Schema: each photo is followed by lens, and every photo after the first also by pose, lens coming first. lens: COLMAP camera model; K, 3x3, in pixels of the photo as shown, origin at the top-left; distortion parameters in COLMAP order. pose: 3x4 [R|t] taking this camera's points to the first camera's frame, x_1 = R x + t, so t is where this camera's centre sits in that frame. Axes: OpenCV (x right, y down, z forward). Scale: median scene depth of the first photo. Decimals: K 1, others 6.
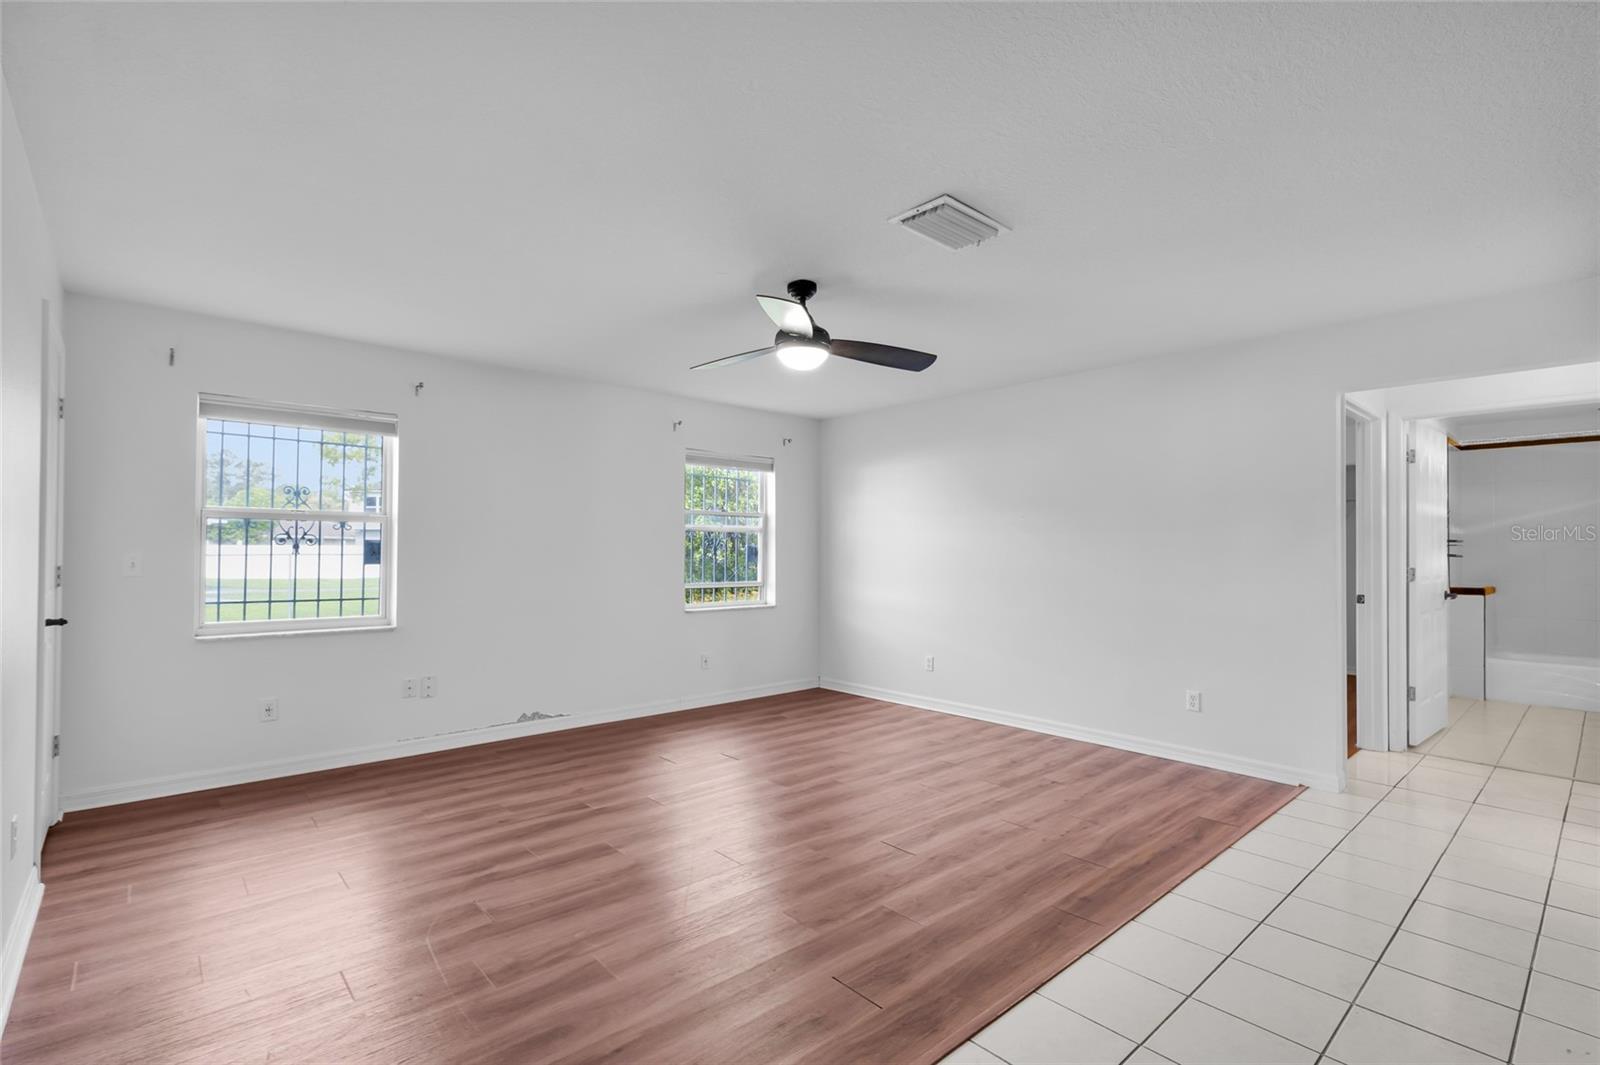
lens RADIAL K [[736.8, 0, 789.8], [0, 736.8, 541.2], [0, 0, 1]] dist [-0.003374, -0.001287]
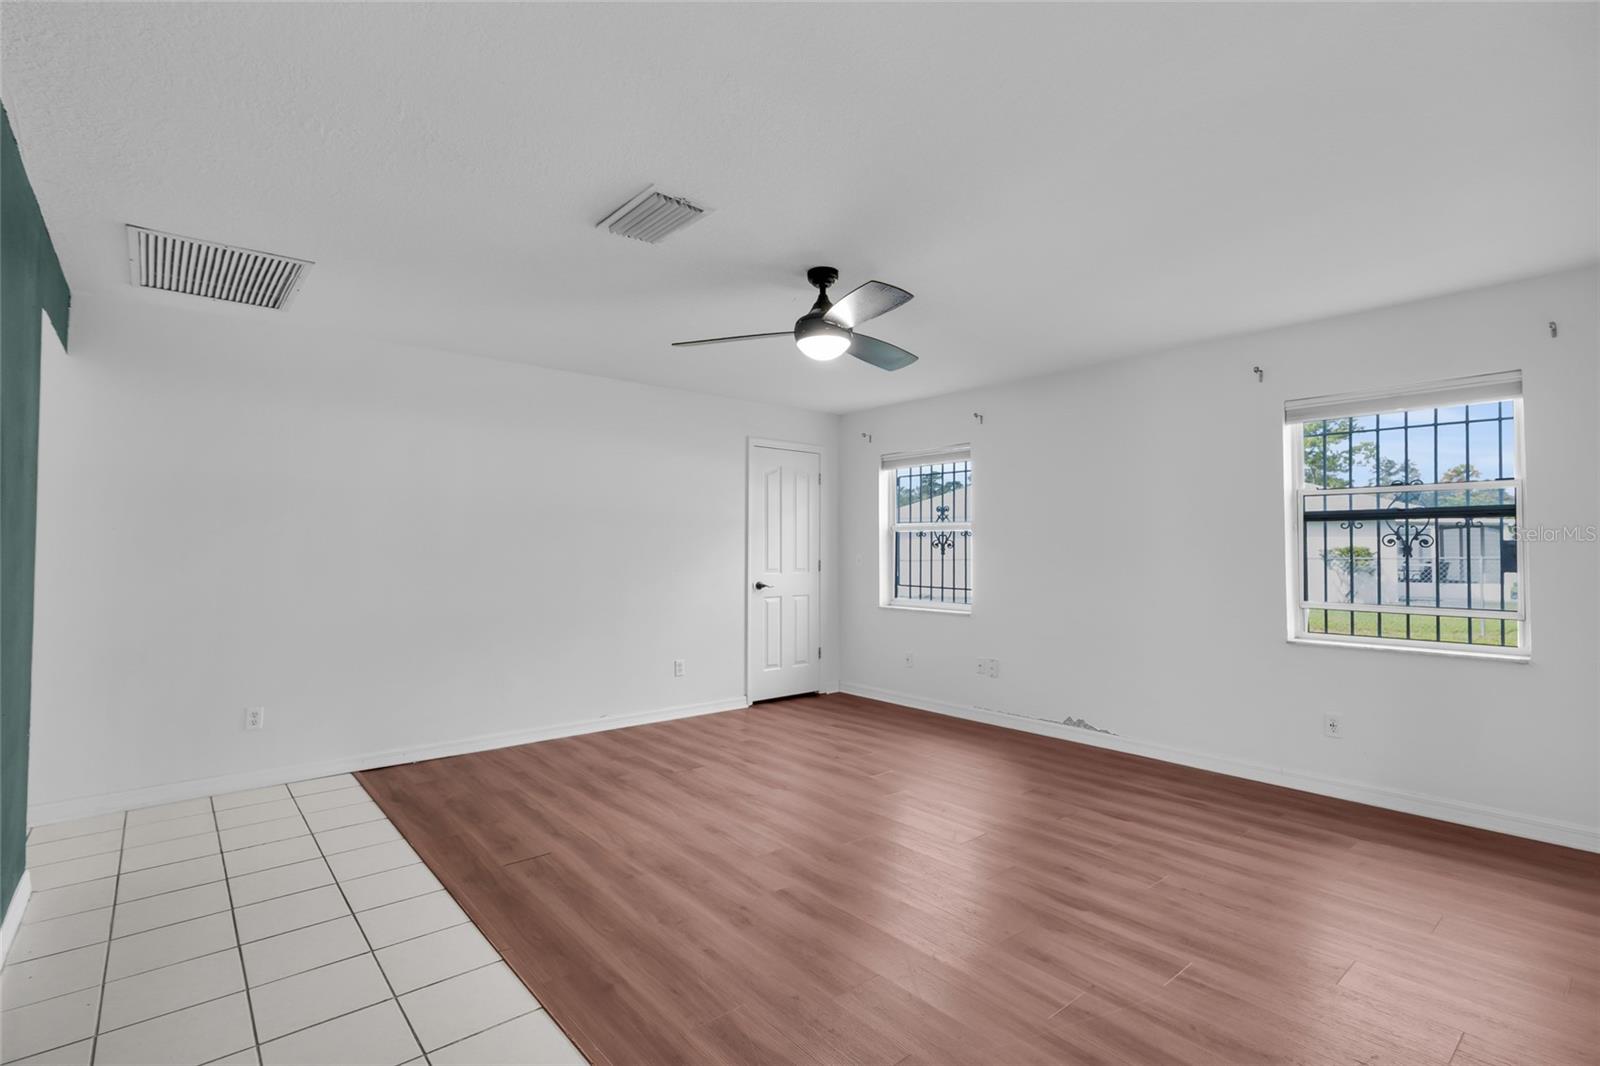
lens RADIAL K [[736.8, 0, 789.0], [0, 736.8, 536.7], [0, 0, 1]] dist [-0.003374, -0.001287]
pose [[-0.028504, -0.023192, -0.999325, 0.666077], [0.014535, 0.999615, -0.023613, 0.010398], [0.999488, -0.015199, -0.028156, 0.678028]]
